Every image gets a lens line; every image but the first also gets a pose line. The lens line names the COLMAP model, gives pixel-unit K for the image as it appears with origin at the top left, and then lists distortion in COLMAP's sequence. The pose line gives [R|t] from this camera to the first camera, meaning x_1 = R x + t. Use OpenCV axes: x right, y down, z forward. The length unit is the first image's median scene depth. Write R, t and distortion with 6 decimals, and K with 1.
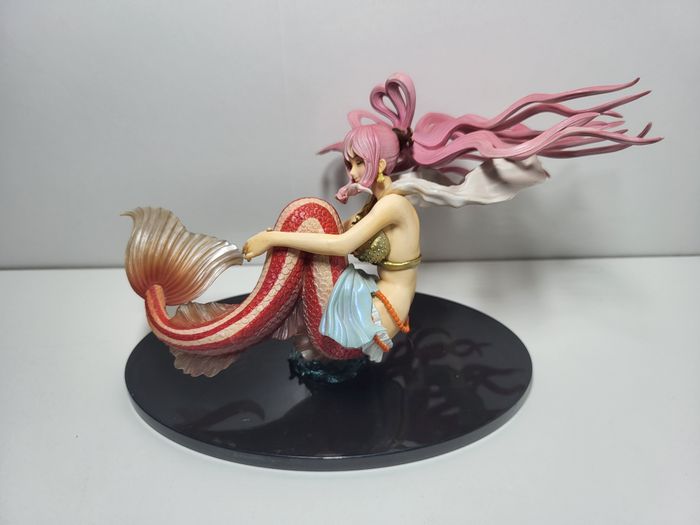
lens RADIAL K [[580.8, 0, 357.0], [0, 580.8, 269.1], [0, 0, 1]] dist [-0.000084, 0.001033]
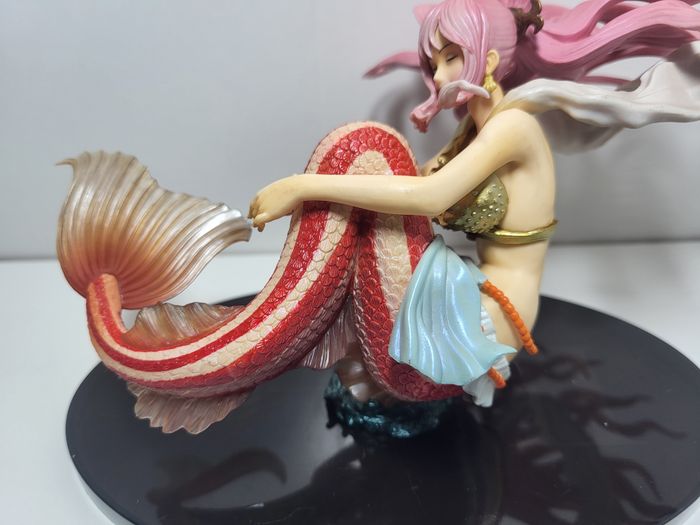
lens RADIAL K [[589.7, 0, 350.0], [0, 589.7, 262.5], [0, 0, 1]] dist [-0.035299, 0.005231]
pose [[0.999381, -0.009246, -0.033956, -0.078488], [0.008547, 0.999750, -0.020646, 0.030206], [0.034138, 0.020343, 0.999210, 0.422687]]
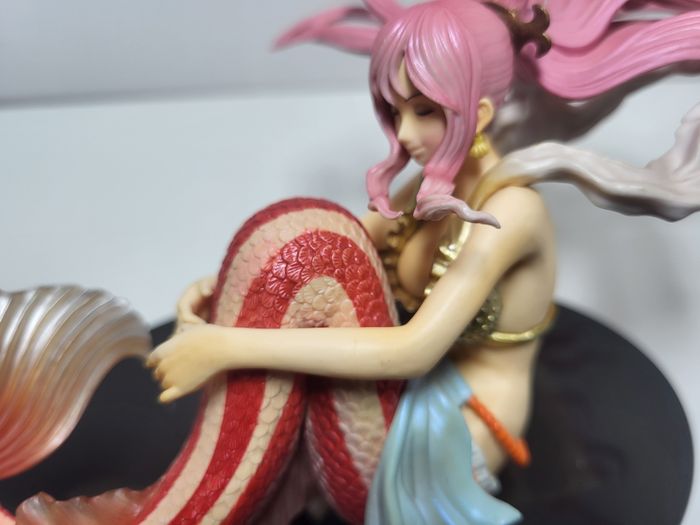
lens RADIAL K [[604.2, 0, 372.1], [0, 604.2, 277.2], [0, 0, 1]] dist [-0.083252, 0.000602]
pose [[0.982594, -0.110912, 0.149020, -0.100656], [0.061583, 0.951321, 0.301987, -0.200117], [-0.175260, -0.287554, 0.941593, 0.605356]]
